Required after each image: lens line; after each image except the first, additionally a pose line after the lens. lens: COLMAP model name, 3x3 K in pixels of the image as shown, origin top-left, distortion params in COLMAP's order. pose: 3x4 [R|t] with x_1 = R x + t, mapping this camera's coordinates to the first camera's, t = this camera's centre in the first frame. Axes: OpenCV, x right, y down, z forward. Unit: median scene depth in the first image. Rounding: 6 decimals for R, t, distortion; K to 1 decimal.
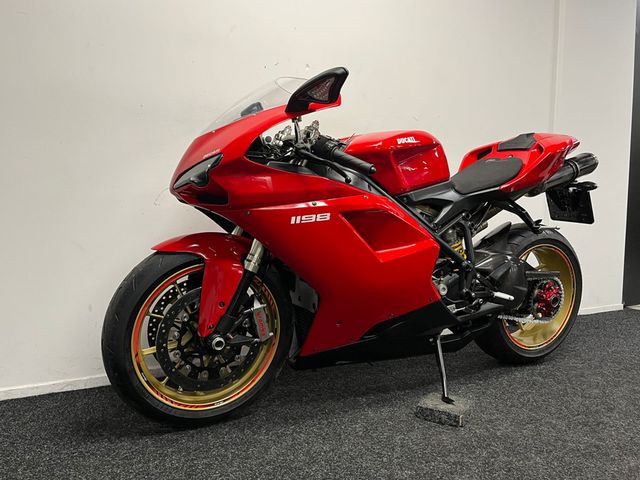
lens RADIAL K [[517.1, 0, 318.1], [0, 517.1, 241.7], [0, 0, 1]] dist [0.035251, -0.047622]
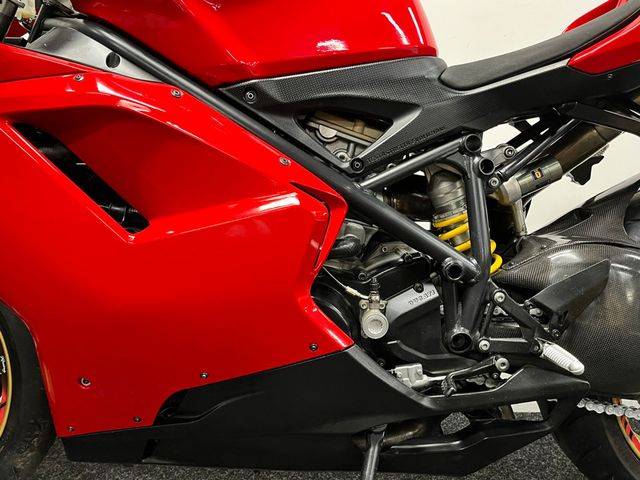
lens RADIAL K [[517.1, 0, 315.2], [0, 517.1, 240.8], [0, 0, 1]] dist [0.035251, -0.047622]
pose [[0.887401, 0.015506, -0.460738, 0.419429], [-0.022987, 0.999679, -0.010630, 0.036943], [0.460426, 0.020024, 0.887472, 0.687365]]
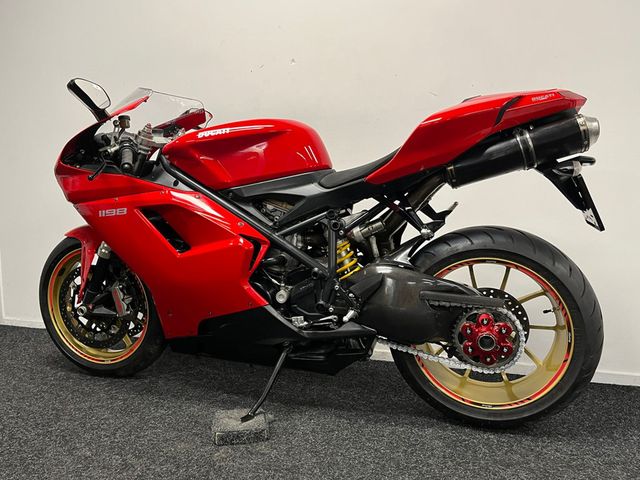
lens RADIAL K [[517.1, 0, 322.0], [0, 517.1, 240.5], [0, 0, 1]] dist [0.035251, -0.047622]
pose [[0.695085, 0.050398, -0.717159, 1.003795], [-0.049376, 0.998531, 0.022316, -0.028294], [0.717230, 0.019899, 0.696552, 0.479272]]
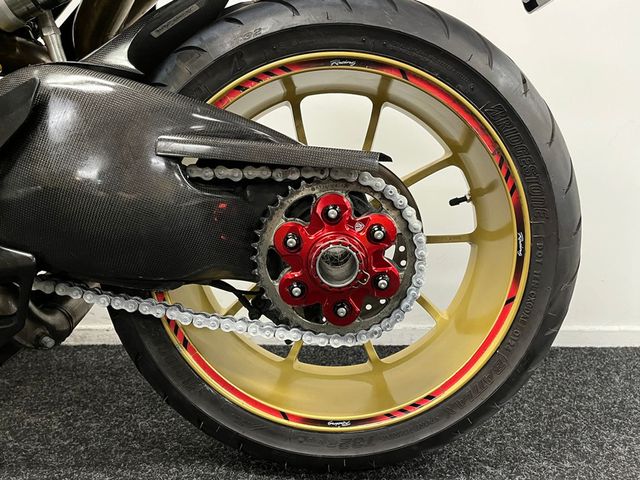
lens RADIAL K [[517.1, 0, 320.3], [0, 517.1, 243.6], [0, 0, 1]] dist [0.035251, -0.047622]
pose [[0.877273, 0.044871, -0.477889, 0.728162], [-0.030950, 0.998837, 0.036970, 0.121856], [0.478992, -0.017642, 0.877642, 0.991424]]
